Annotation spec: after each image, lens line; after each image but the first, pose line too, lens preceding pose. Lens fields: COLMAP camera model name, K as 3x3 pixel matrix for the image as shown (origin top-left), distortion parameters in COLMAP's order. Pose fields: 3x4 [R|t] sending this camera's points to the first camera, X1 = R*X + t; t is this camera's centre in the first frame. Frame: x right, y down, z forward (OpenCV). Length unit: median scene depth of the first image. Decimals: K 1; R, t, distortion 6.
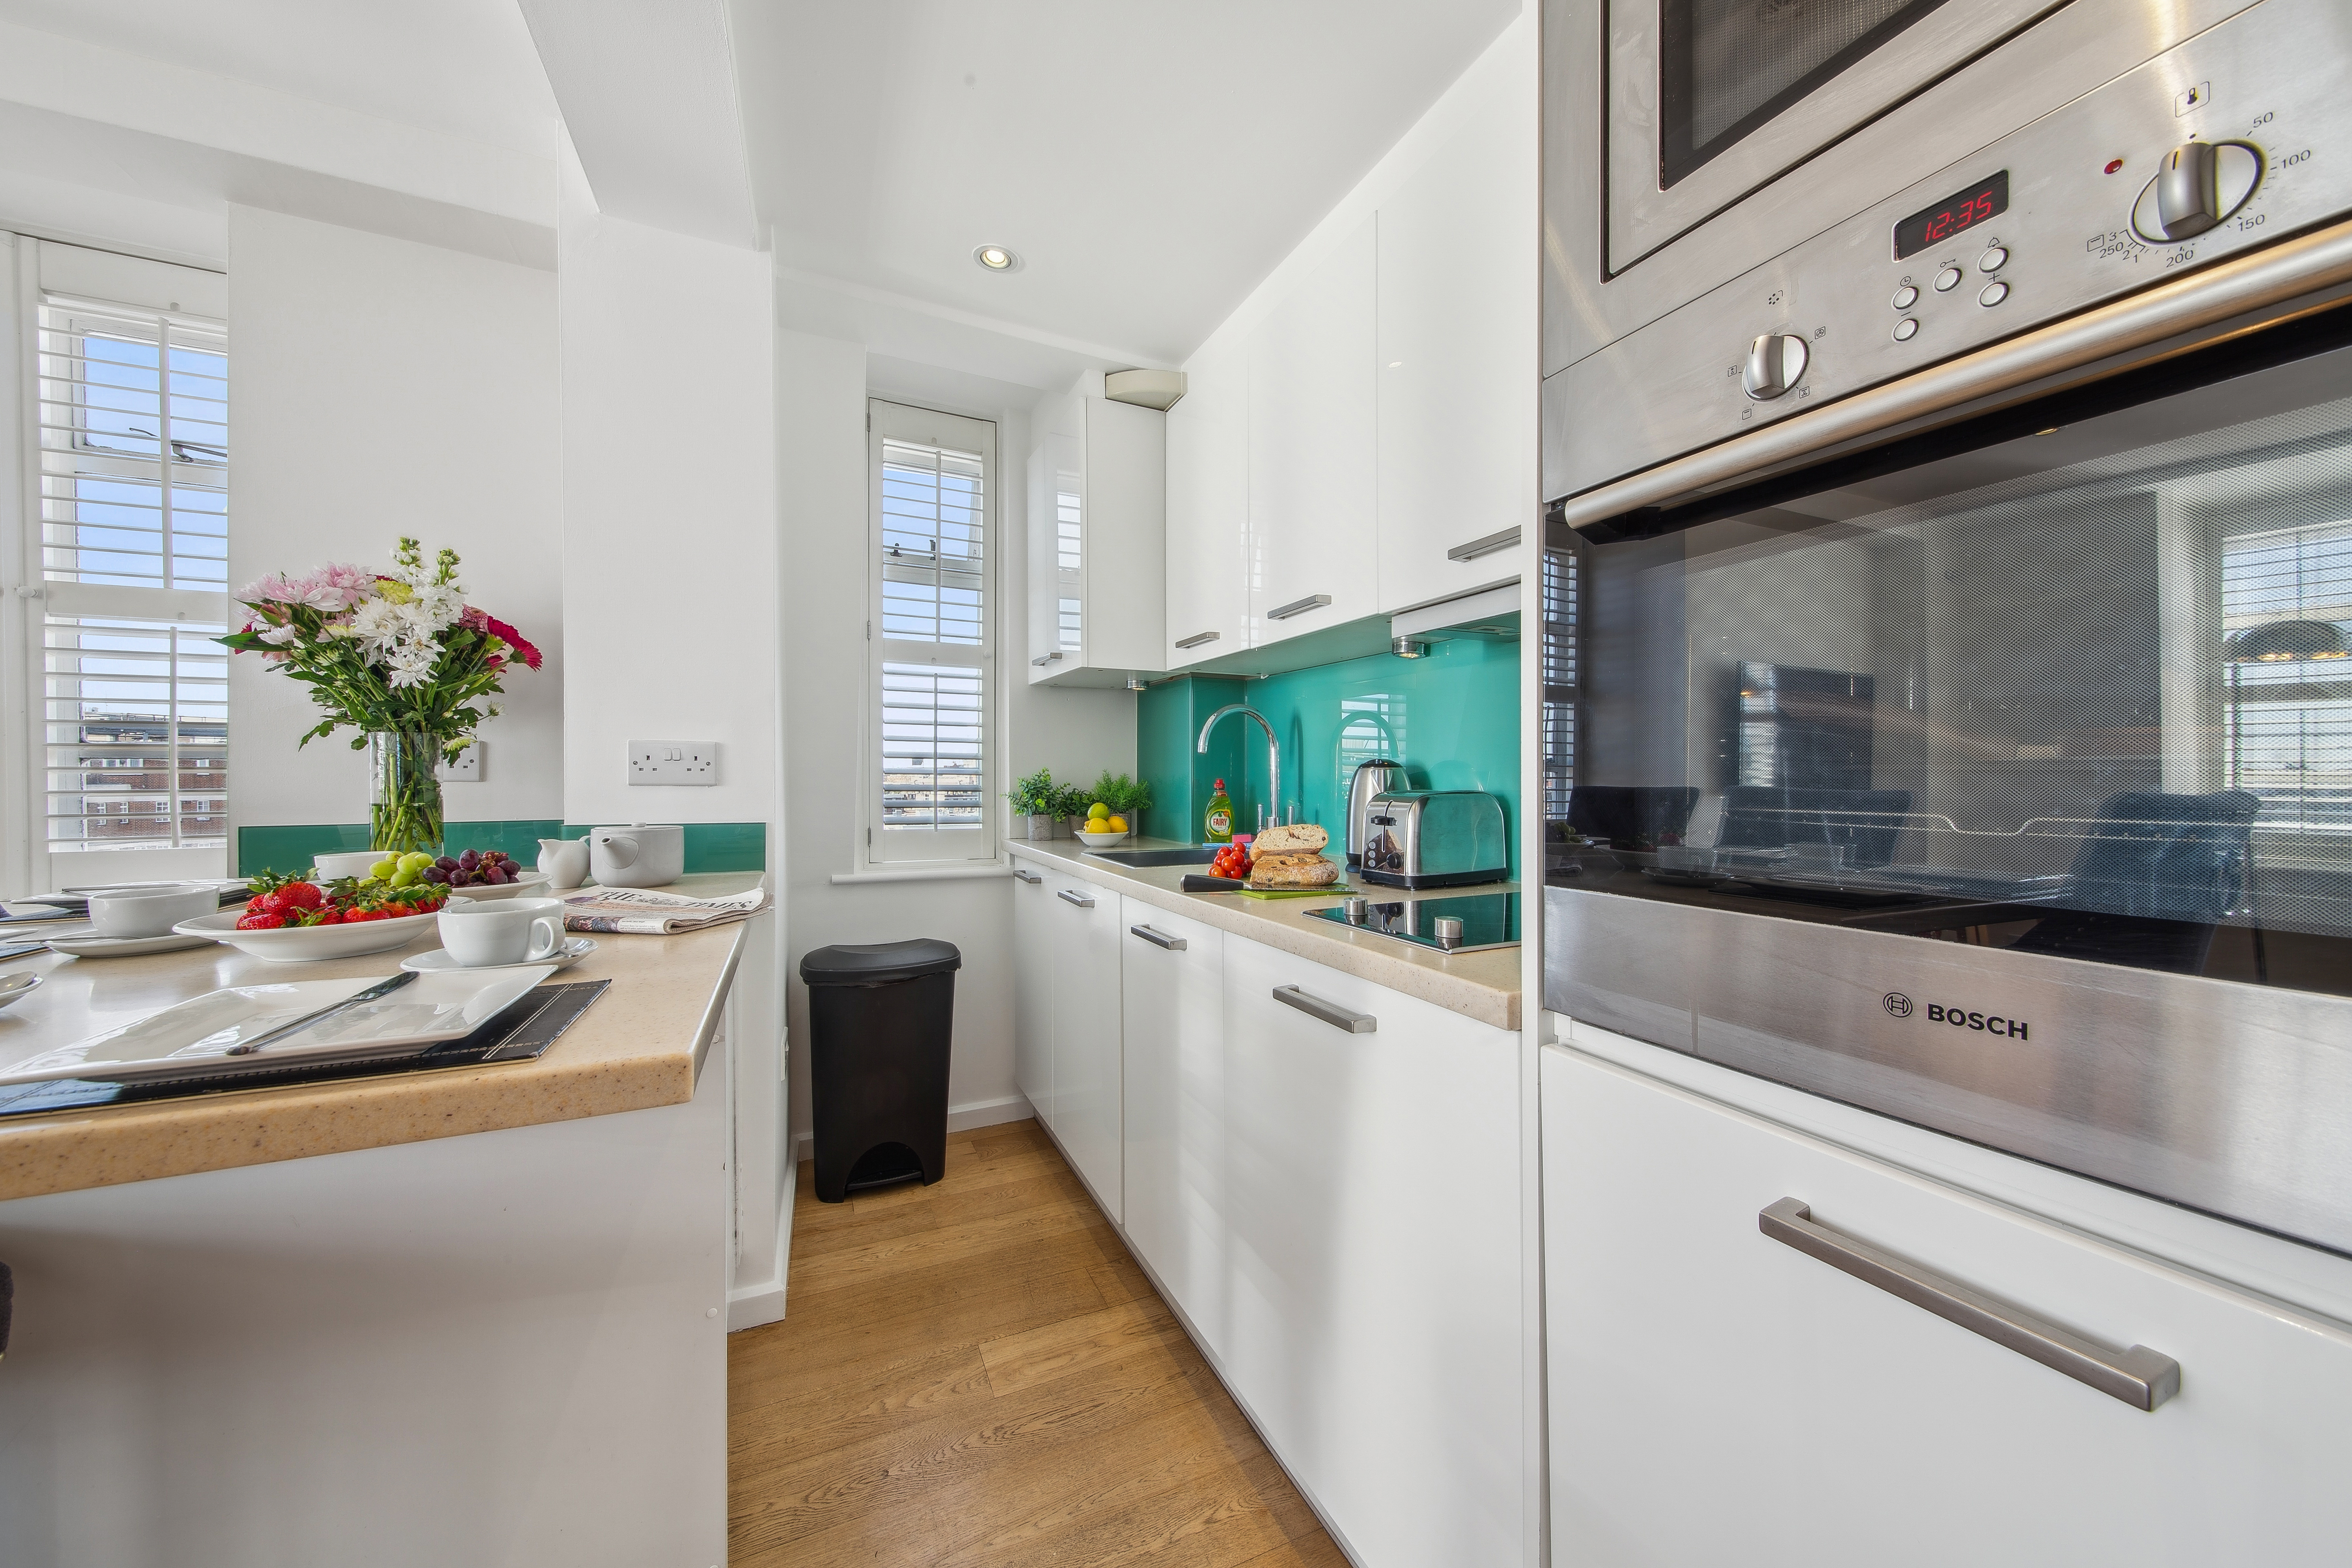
lens RADIAL K [[807.7, 0, 1165.0], [0, 807.7, 776.6], [0, 0, 1]] dist [0.004061, -0.000119]
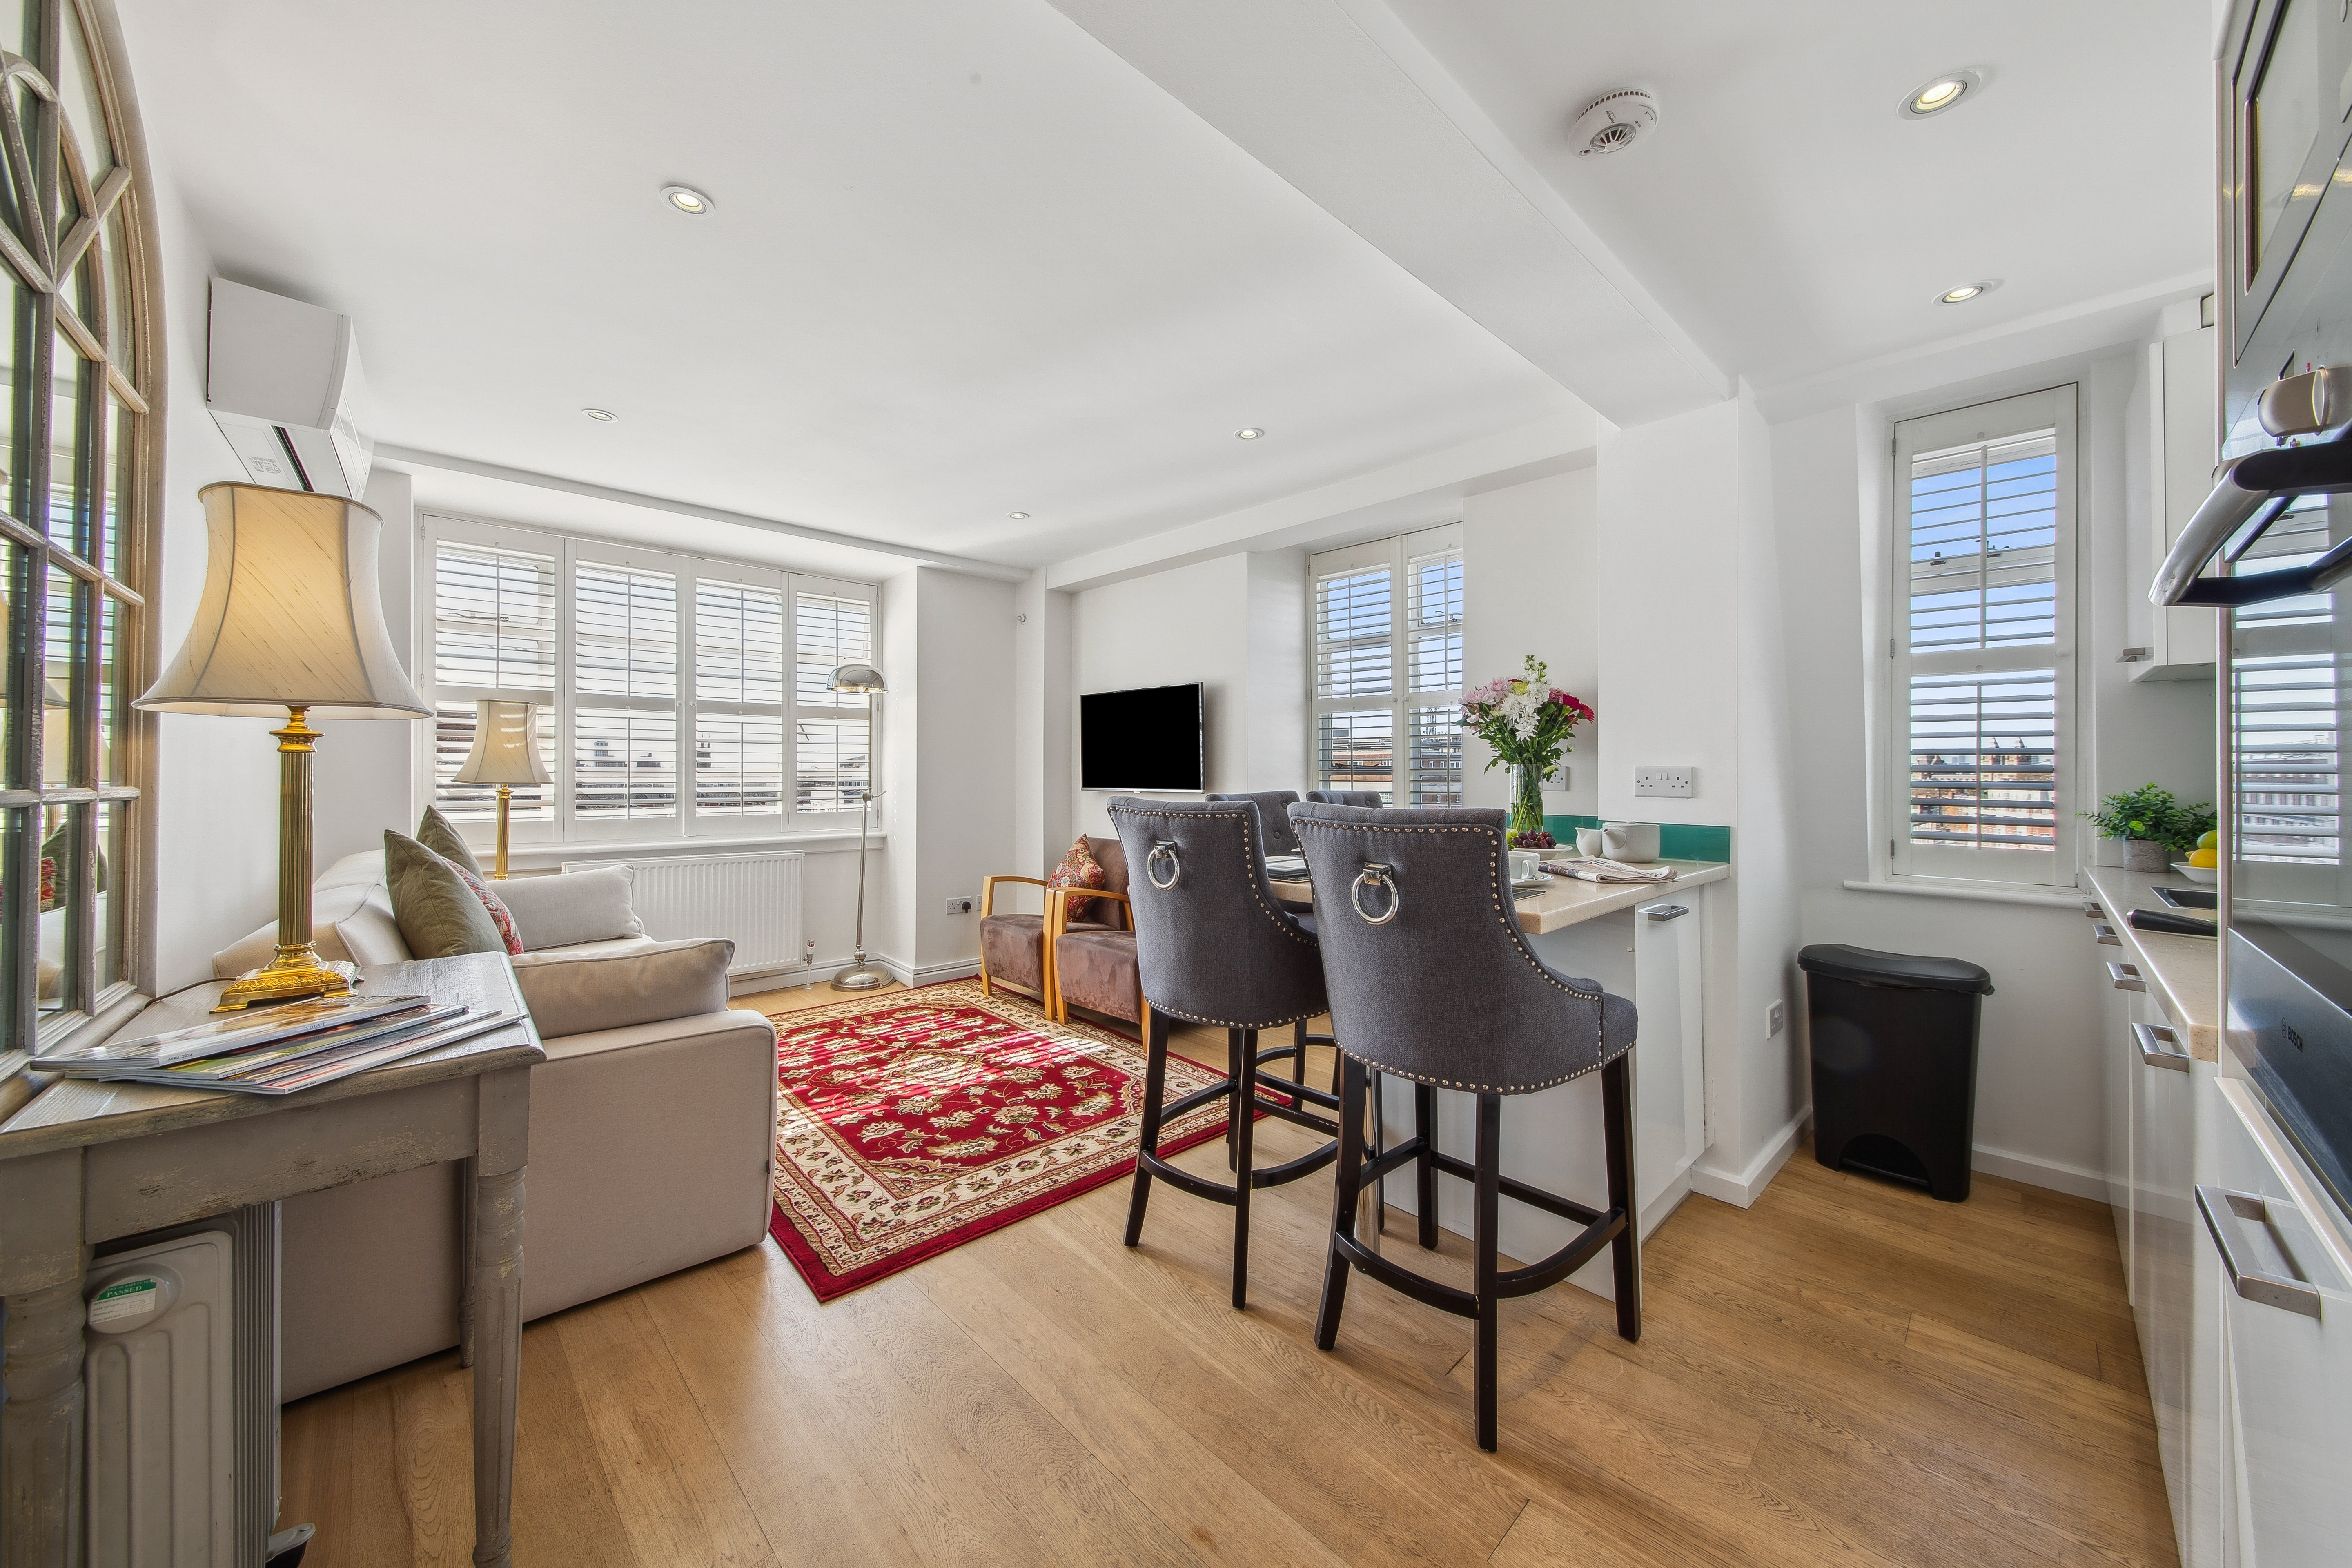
lens RADIAL K [[807.7, 0, 1165.0], [0, 807.7, 776.6], [0, 0, 1]] dist [0.004061, -0.000119]
pose [[0.311678, 0.004817, -0.950175, 0.481619], [-0.000855, 0.999988, 0.004789, -0.031304], [0.950187, -0.000680, 0.311679, -0.299235]]
